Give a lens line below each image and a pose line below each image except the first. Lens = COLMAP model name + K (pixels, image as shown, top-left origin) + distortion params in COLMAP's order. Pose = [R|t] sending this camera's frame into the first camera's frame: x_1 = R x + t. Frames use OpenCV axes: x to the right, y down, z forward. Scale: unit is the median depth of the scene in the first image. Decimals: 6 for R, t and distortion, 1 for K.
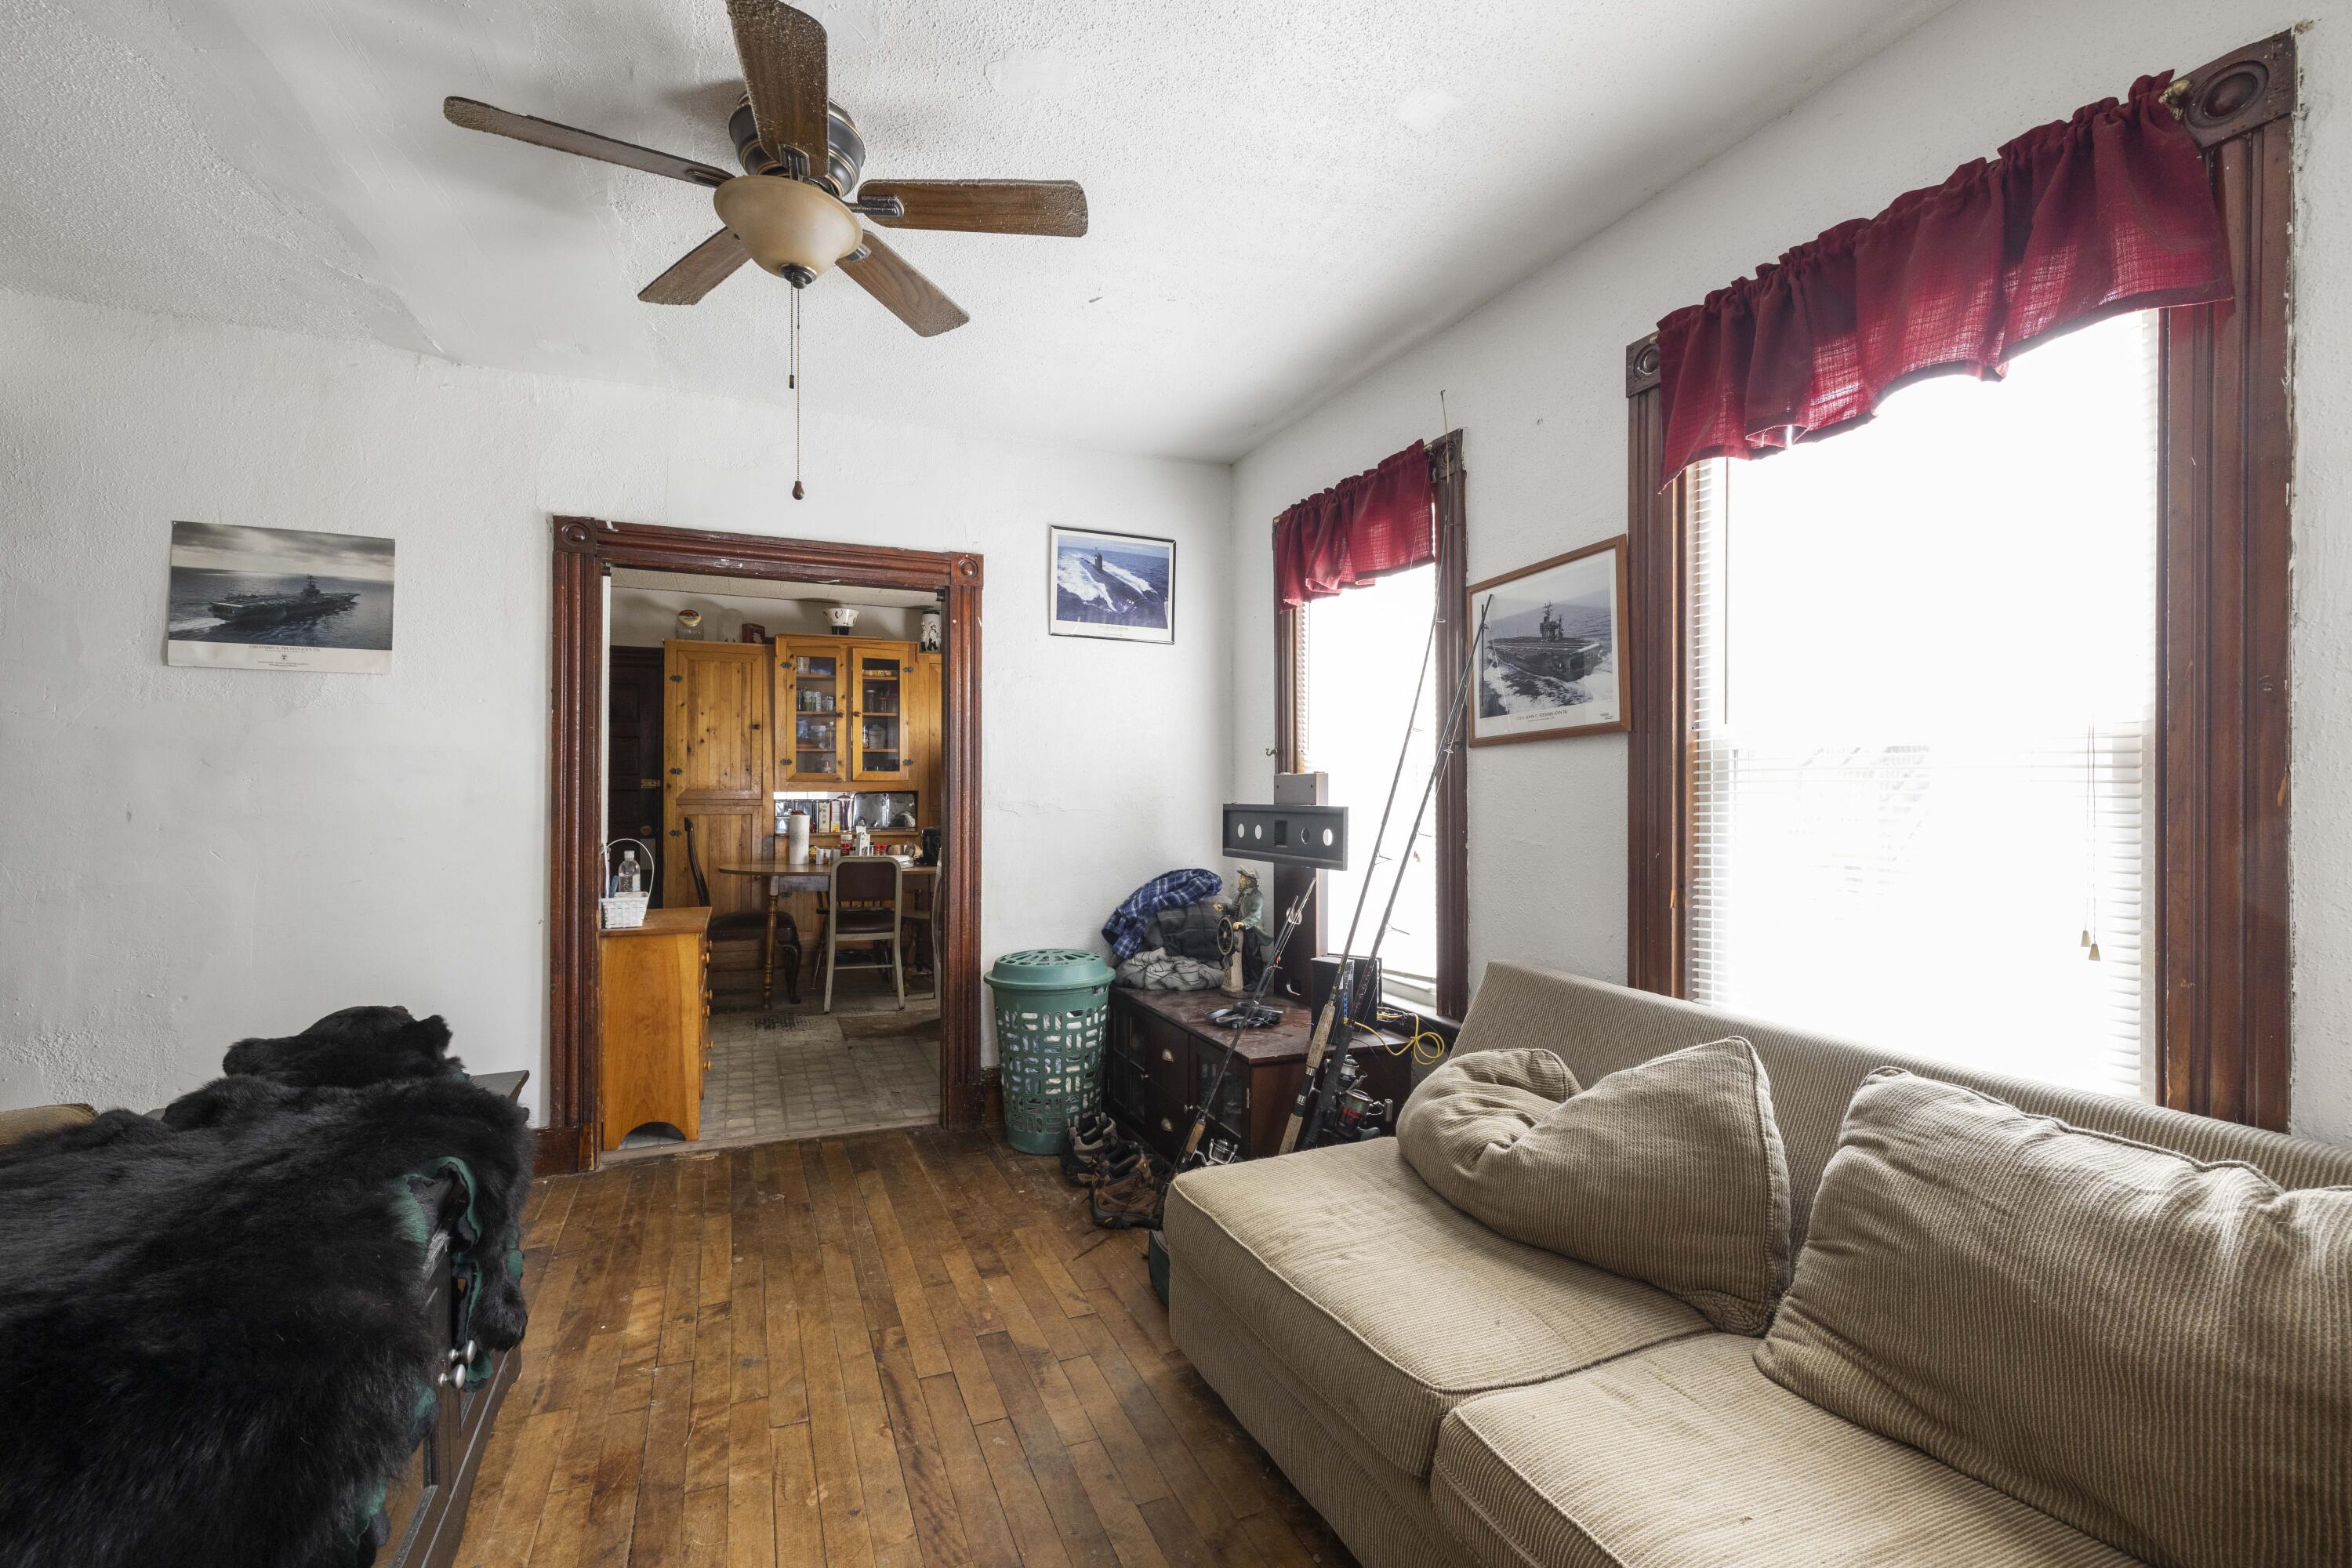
lens RADIAL K [[978.0, 0, 1156.1], [0, 978.0, 791.8], [0, 0, 1]] dist [-0.003639, 0.000500]
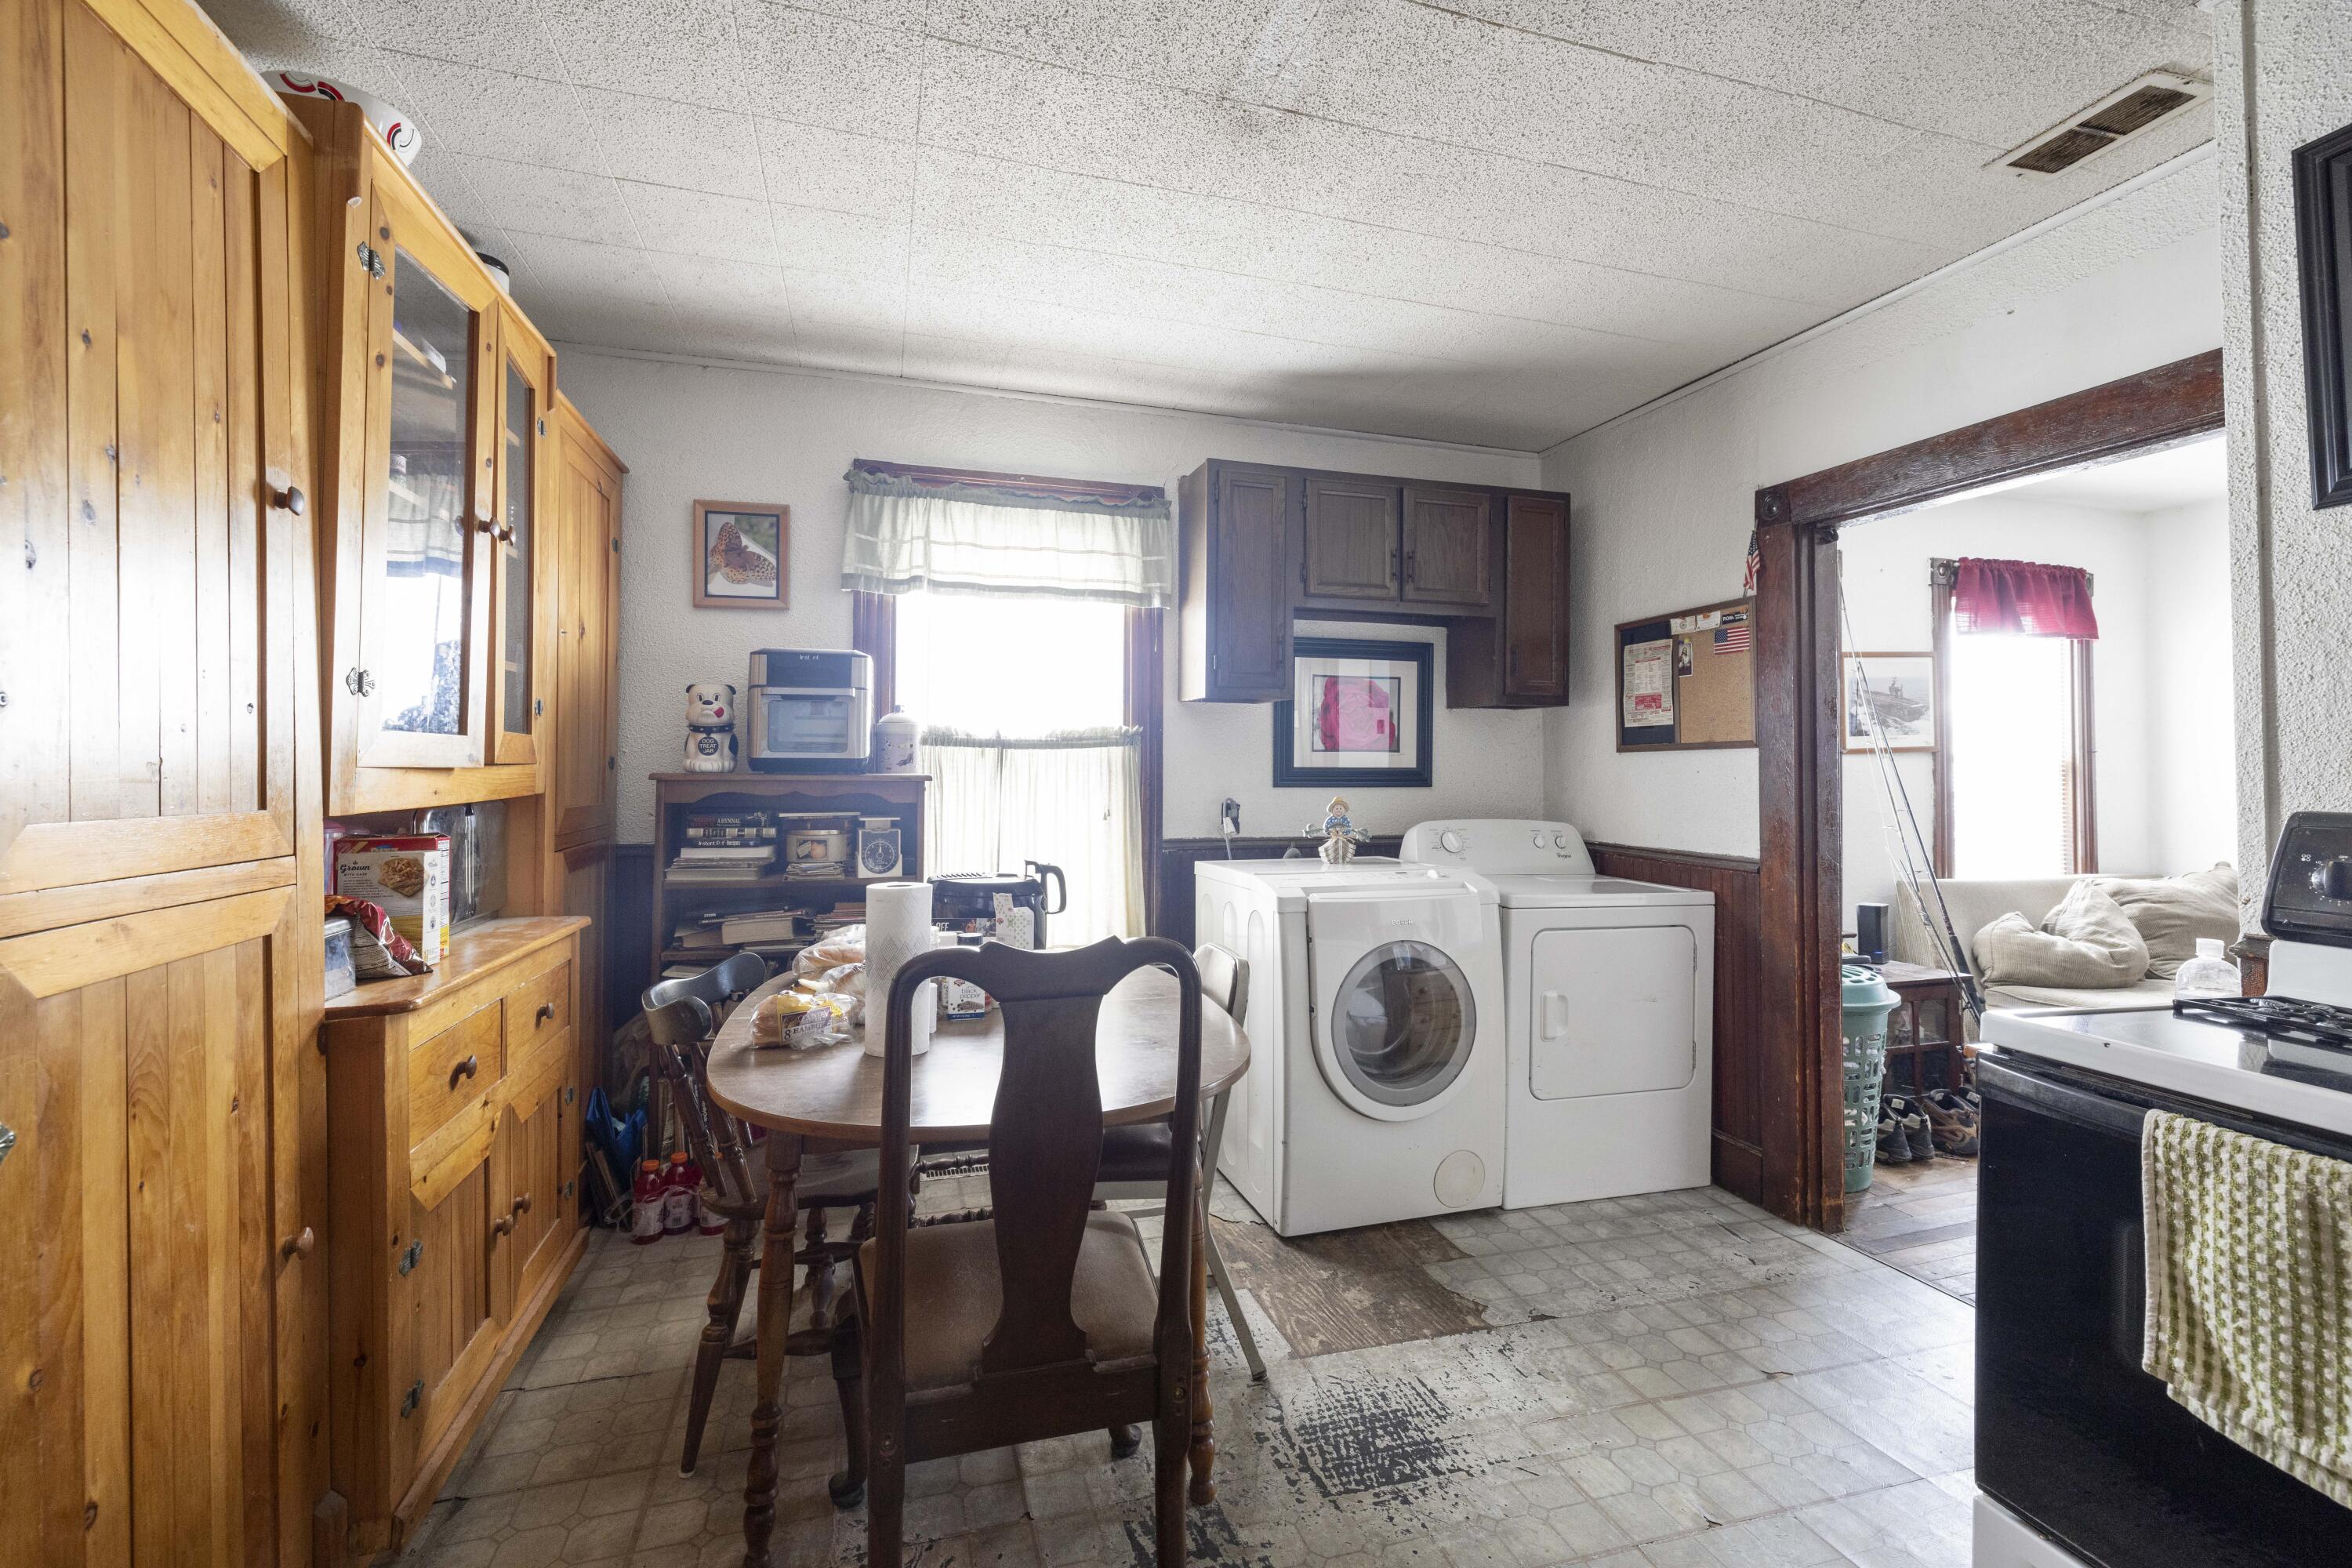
lens RADIAL K [[978.0, 0, 1167.6], [0, 978.0, 756.6], [0, 0, 1]] dist [-0.003639, 0.000500]
pose [[0.130259, 0.010011, 0.991430, -1.215843], [-0.000333, 0.999949, -0.010053, -0.022687], [-0.991480, 0.000980, 0.130255, 1.649785]]
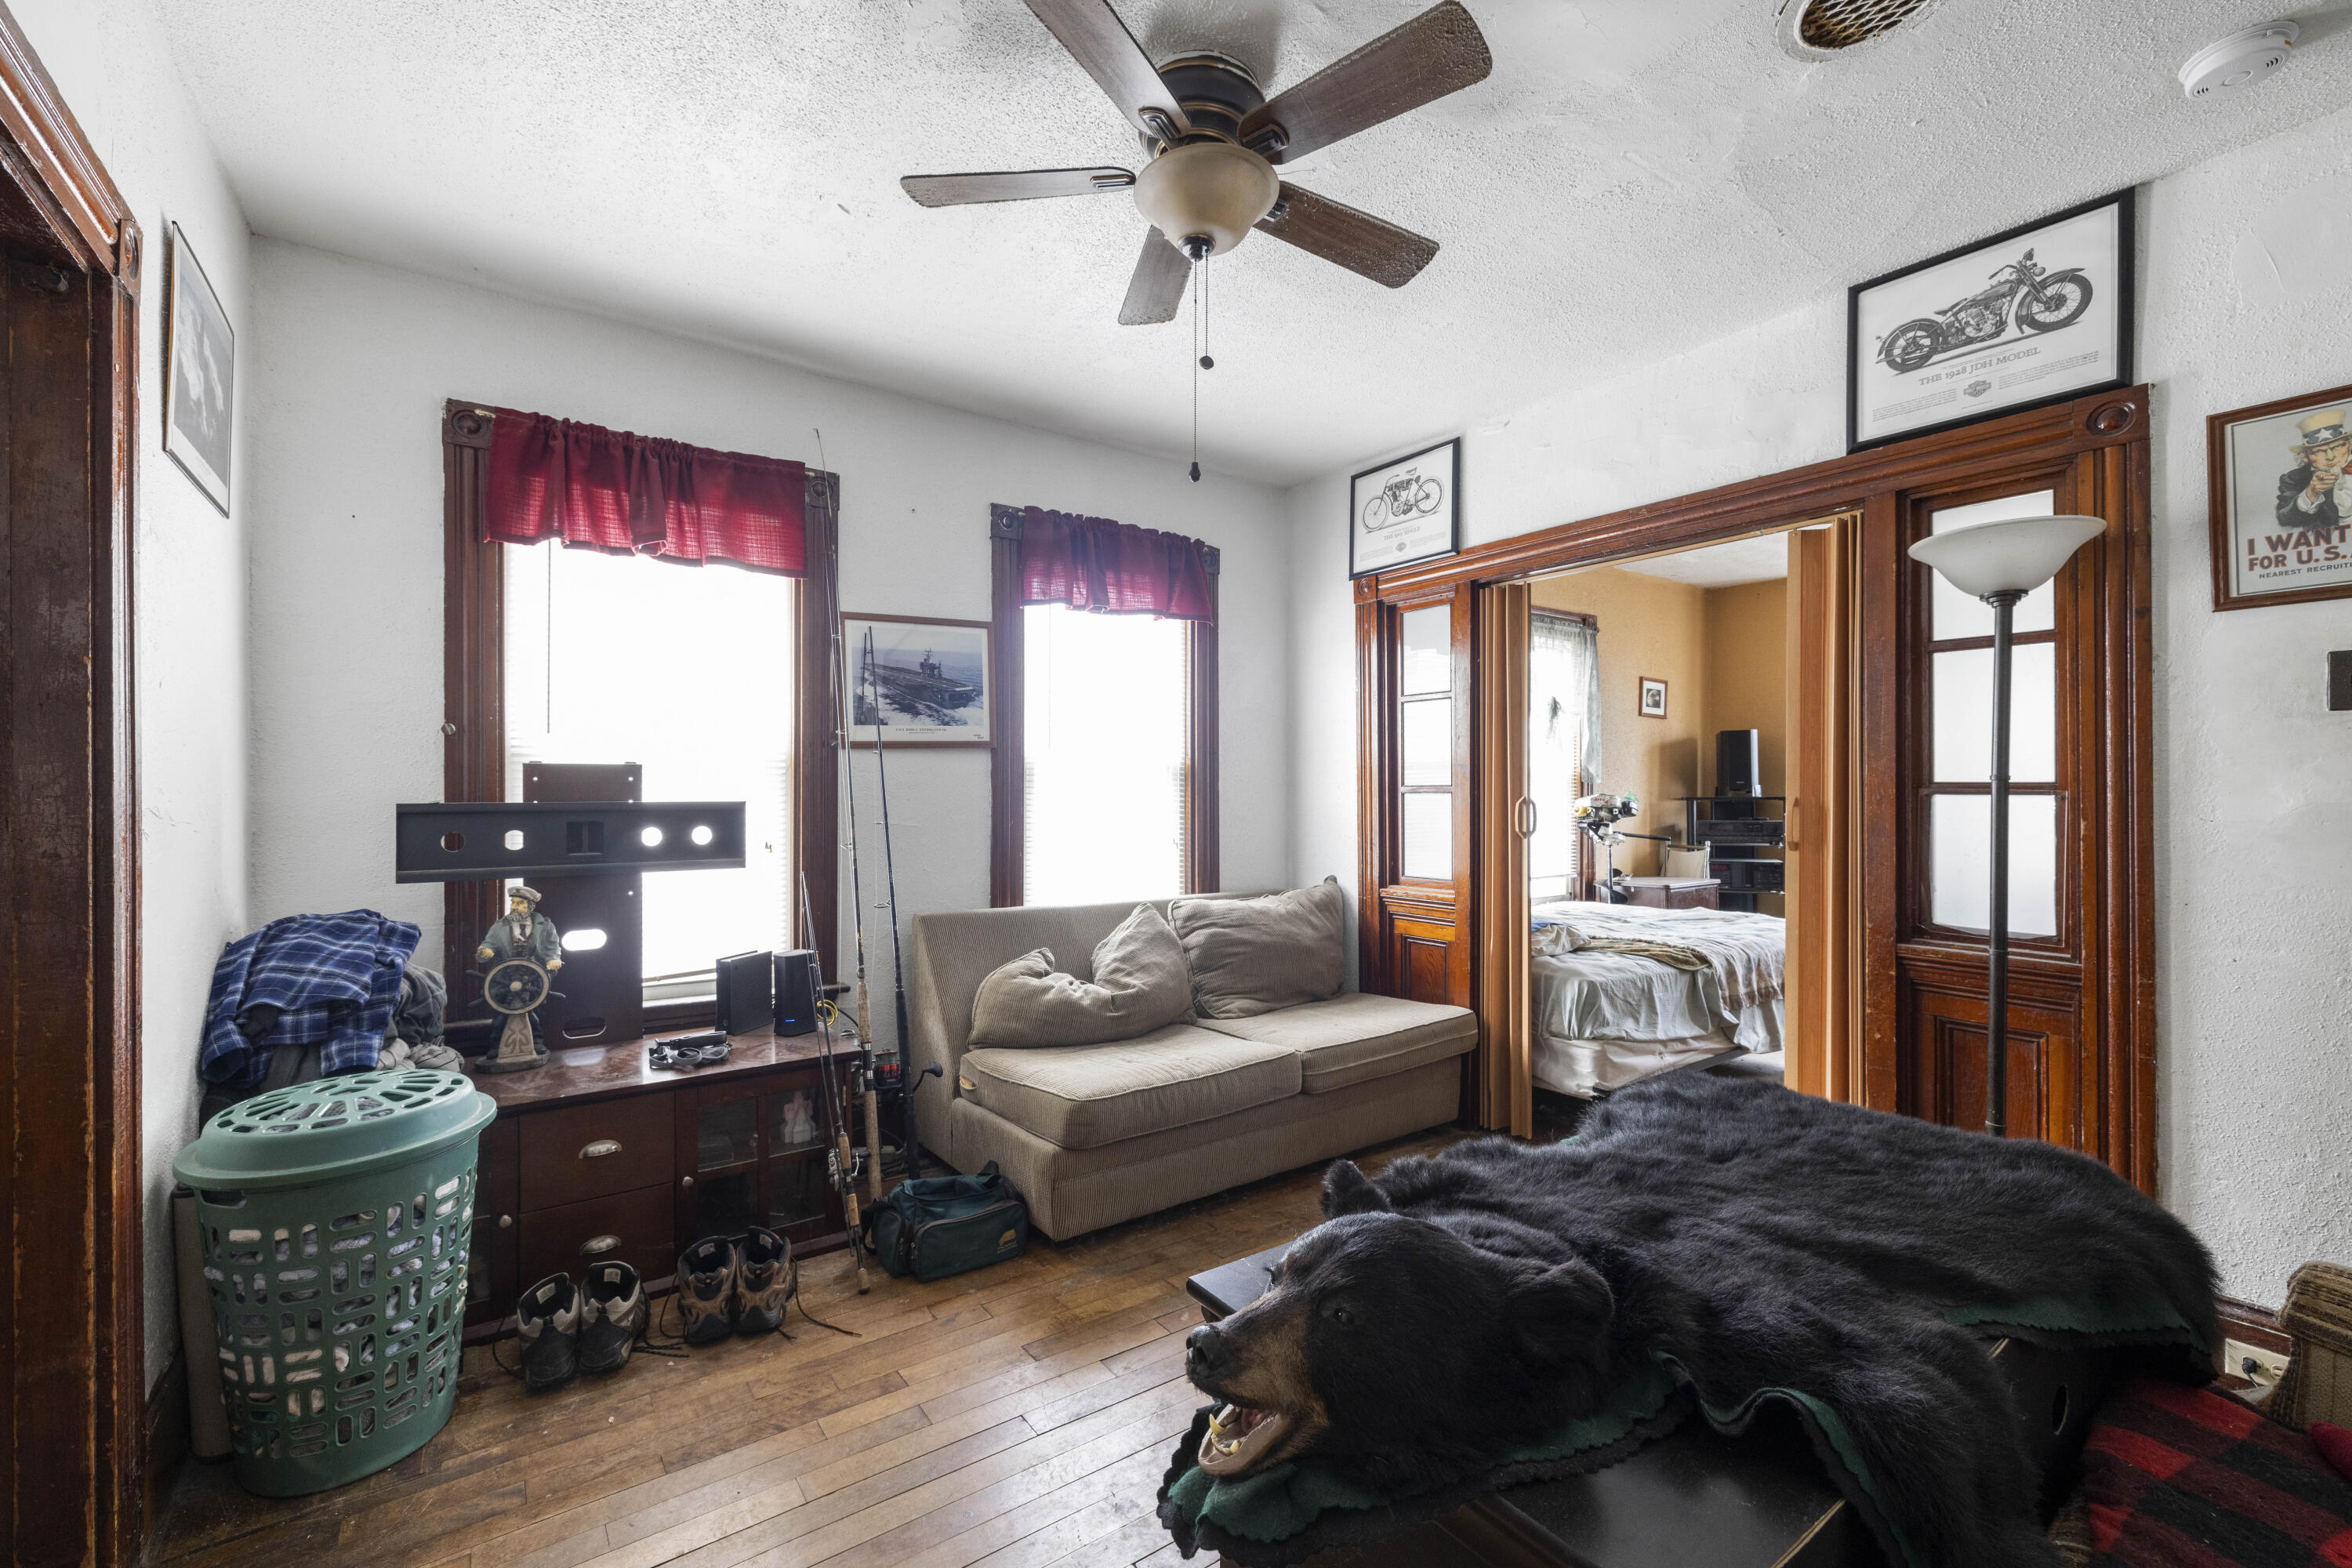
lens RADIAL K [[978.0, 0, 1191.6], [0, 978.0, 782.0], [0, 0, 1]] dist [-0.003639, 0.000500]
pose [[-0.220710, 0.006461, 0.975318, -0.809214], [0.000545, 0.999979, -0.006501, 0.002565], [-0.975339, -0.000903, -0.220709, 0.747155]]
